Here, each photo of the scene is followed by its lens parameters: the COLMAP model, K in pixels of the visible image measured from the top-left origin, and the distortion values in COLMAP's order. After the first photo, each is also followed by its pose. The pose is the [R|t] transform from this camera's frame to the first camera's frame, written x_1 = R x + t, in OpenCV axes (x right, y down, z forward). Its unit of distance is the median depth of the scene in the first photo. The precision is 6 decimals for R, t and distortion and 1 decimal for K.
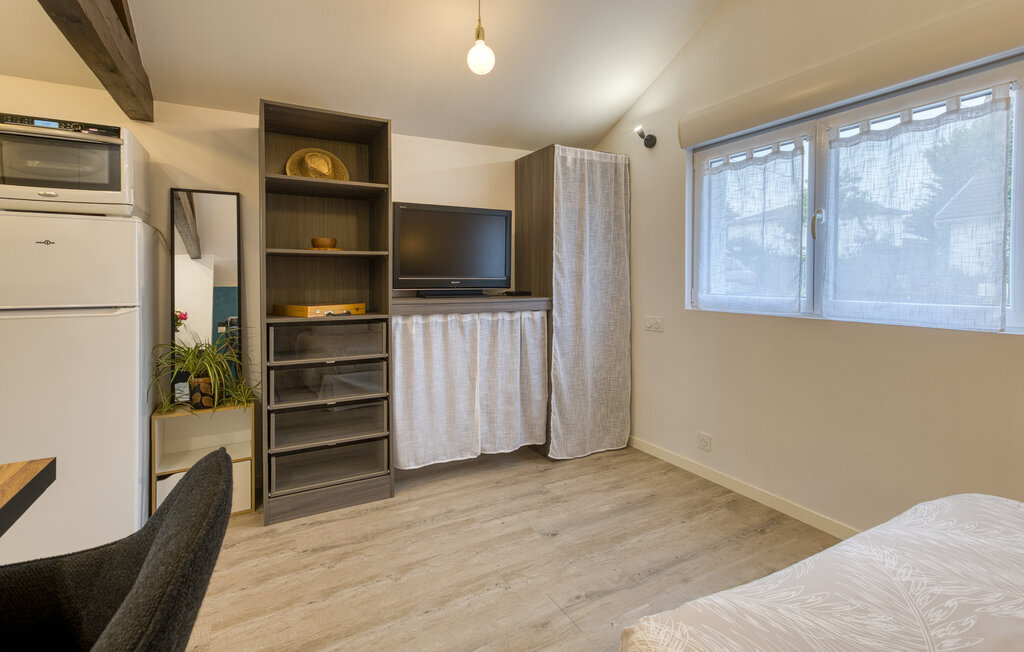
lens RADIAL K [[480.0, 0, 510.6], [0, 480.0, 279.9], [0, 0, 1]] dist [0.024228, 0.000385]
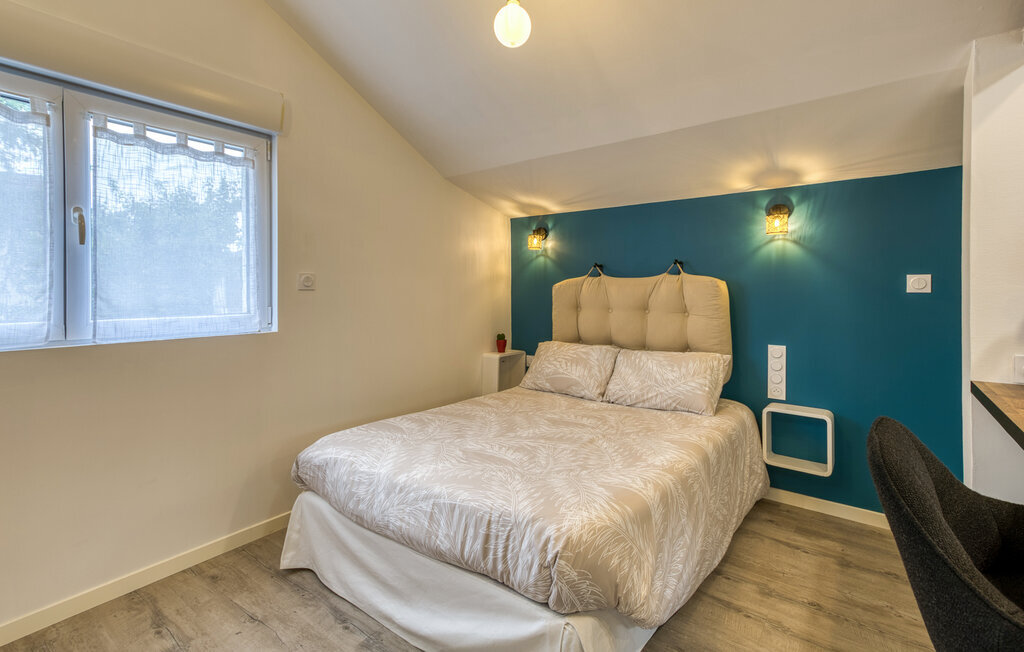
lens RADIAL K [[475.1, 0, 511.7], [0, 475.1, 294.1], [0, 0, 1]] dist [0.021086, 0.000321]
pose [[-0.414096, -0.005041, 0.910219, -0.348220], [0.007532, 0.999931, 0.008964, -0.004282], [-0.910202, 0.010568, -0.414030, 0.637291]]
